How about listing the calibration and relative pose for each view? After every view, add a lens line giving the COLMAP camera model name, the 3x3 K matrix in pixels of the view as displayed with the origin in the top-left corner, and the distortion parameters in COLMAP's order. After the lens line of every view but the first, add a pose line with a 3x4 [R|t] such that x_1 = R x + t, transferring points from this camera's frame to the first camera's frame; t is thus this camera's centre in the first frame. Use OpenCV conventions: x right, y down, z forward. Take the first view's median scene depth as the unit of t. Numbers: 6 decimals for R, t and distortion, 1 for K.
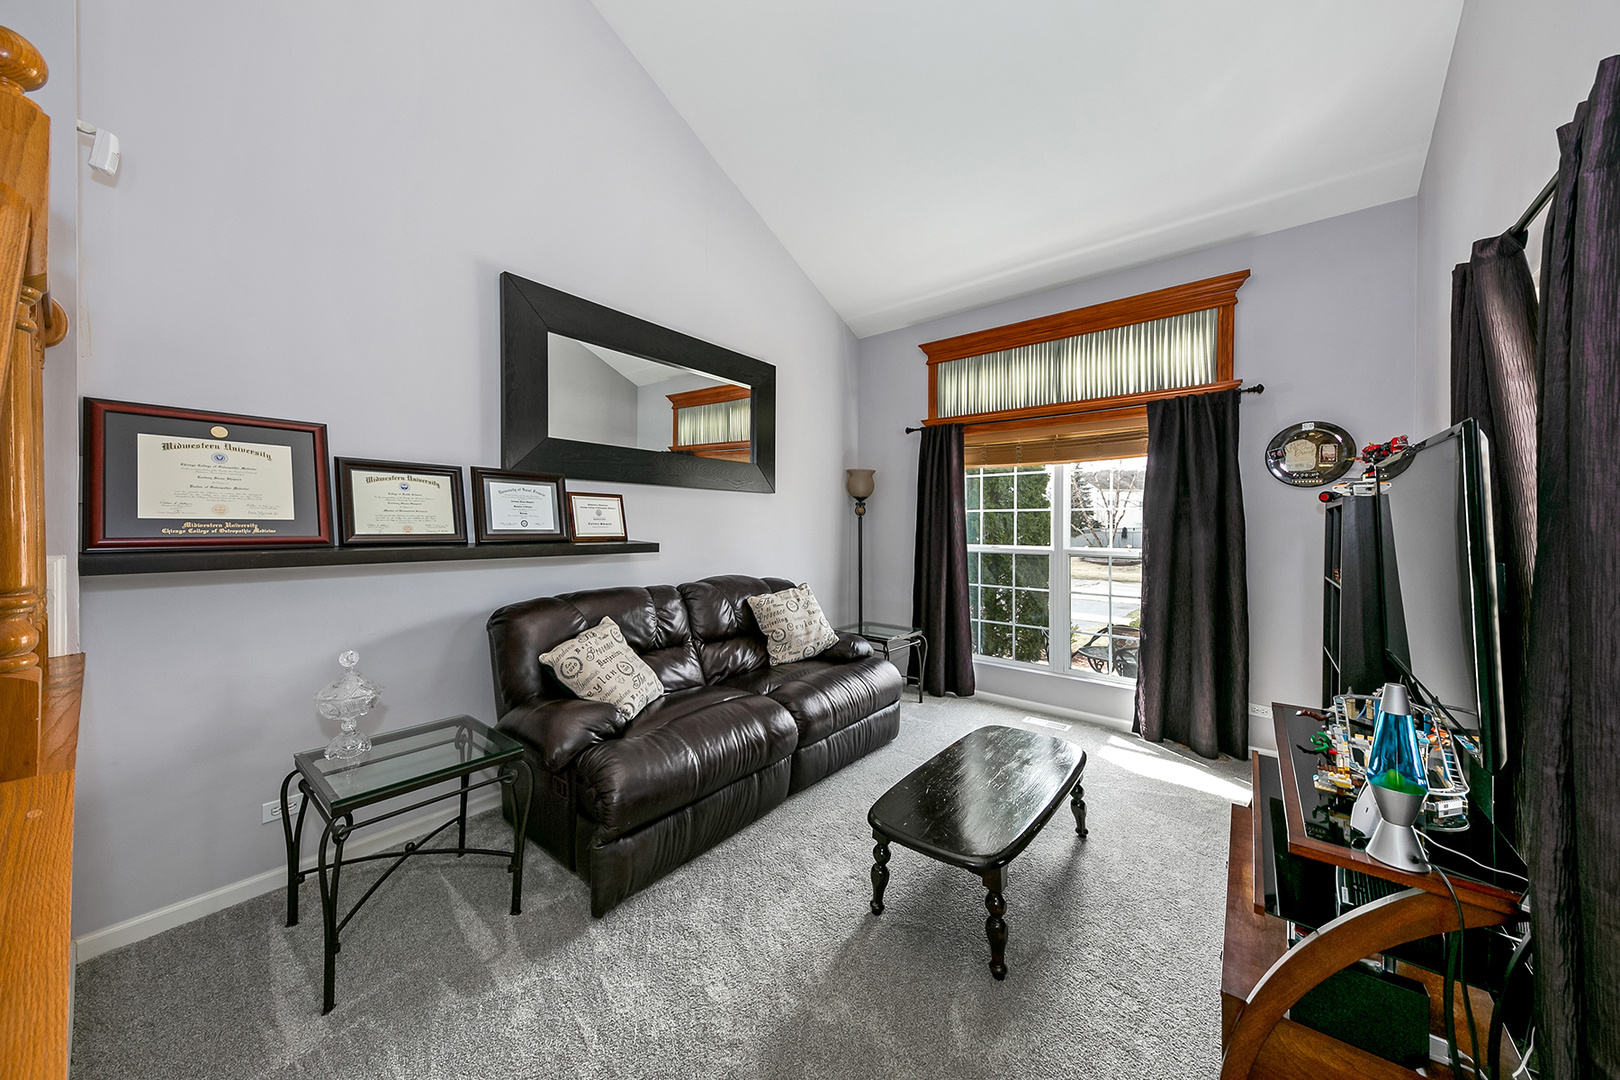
lens RADIAL K [[541.4, 0, 819.3], [0, 541.4, 525.6], [0, 0, 1]] dist [0.045037, -0.007253]
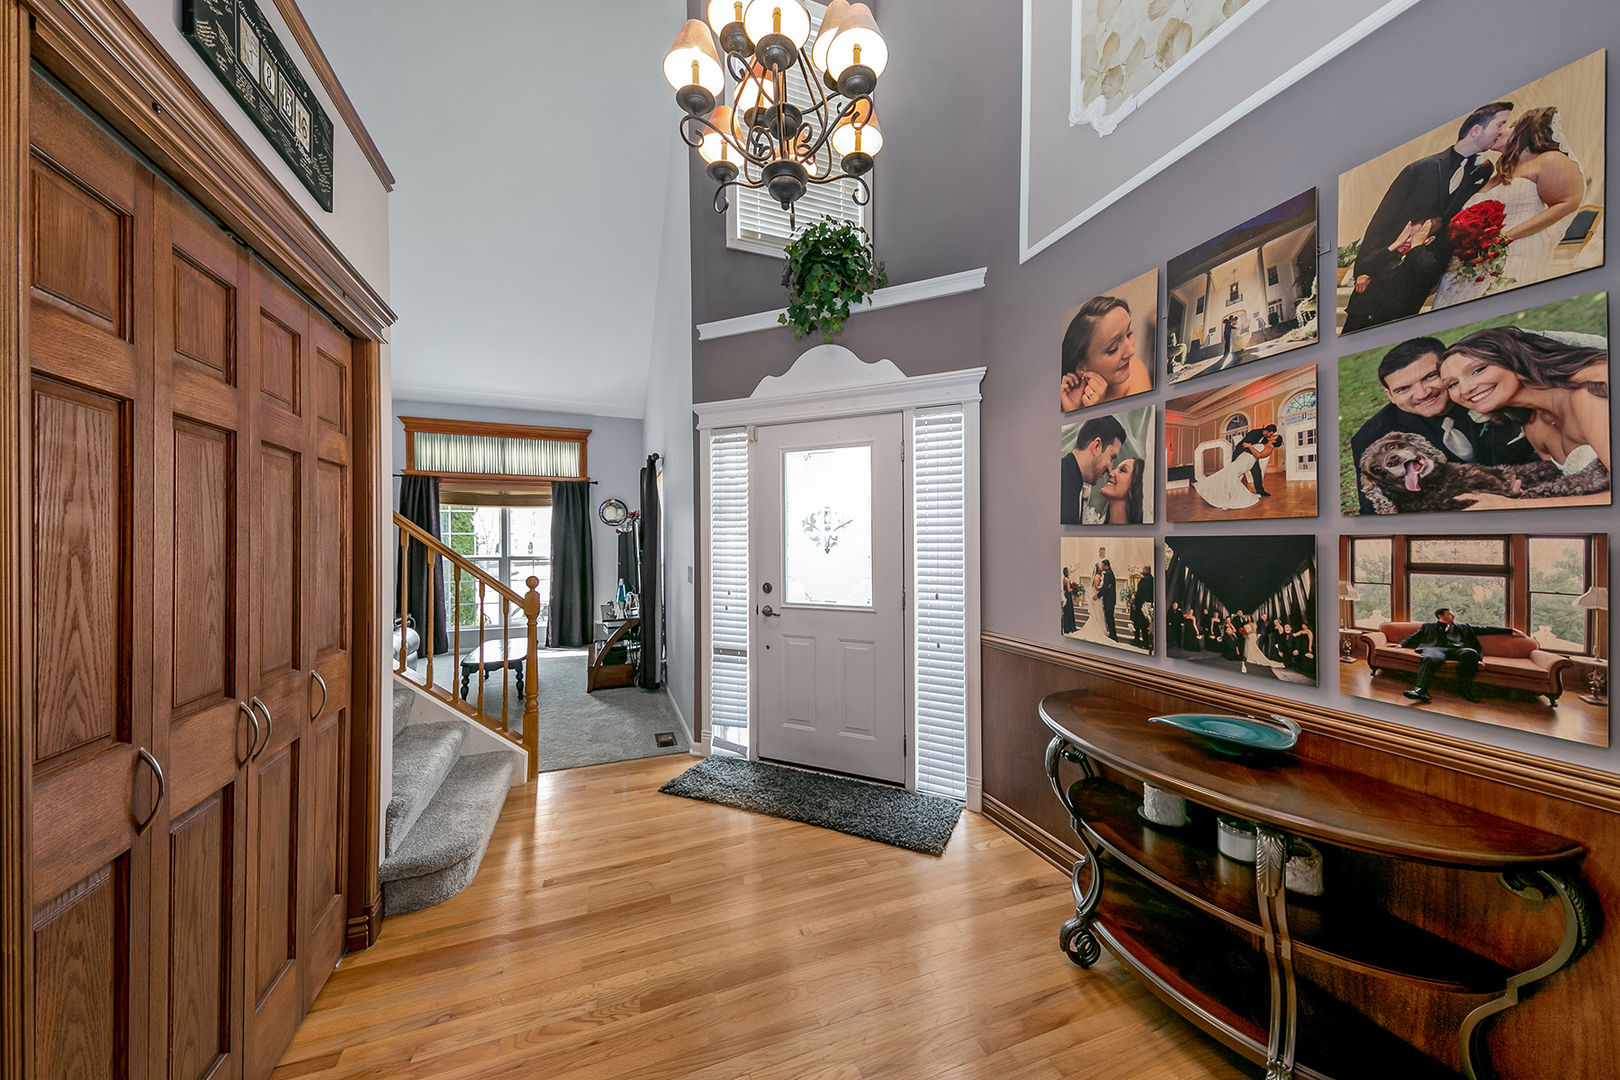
lens RADIAL K [[569.2, 0, 809.0], [0, 569.2, 546.0], [0, 0, 1]] dist [0.032752, -0.009039]
pose [[0.515084, -0.012873, 0.857043, -0.724269], [0.007376, 0.999917, 0.010585, -0.002187], [-0.857108, 0.000869, 0.515136, -0.895915]]
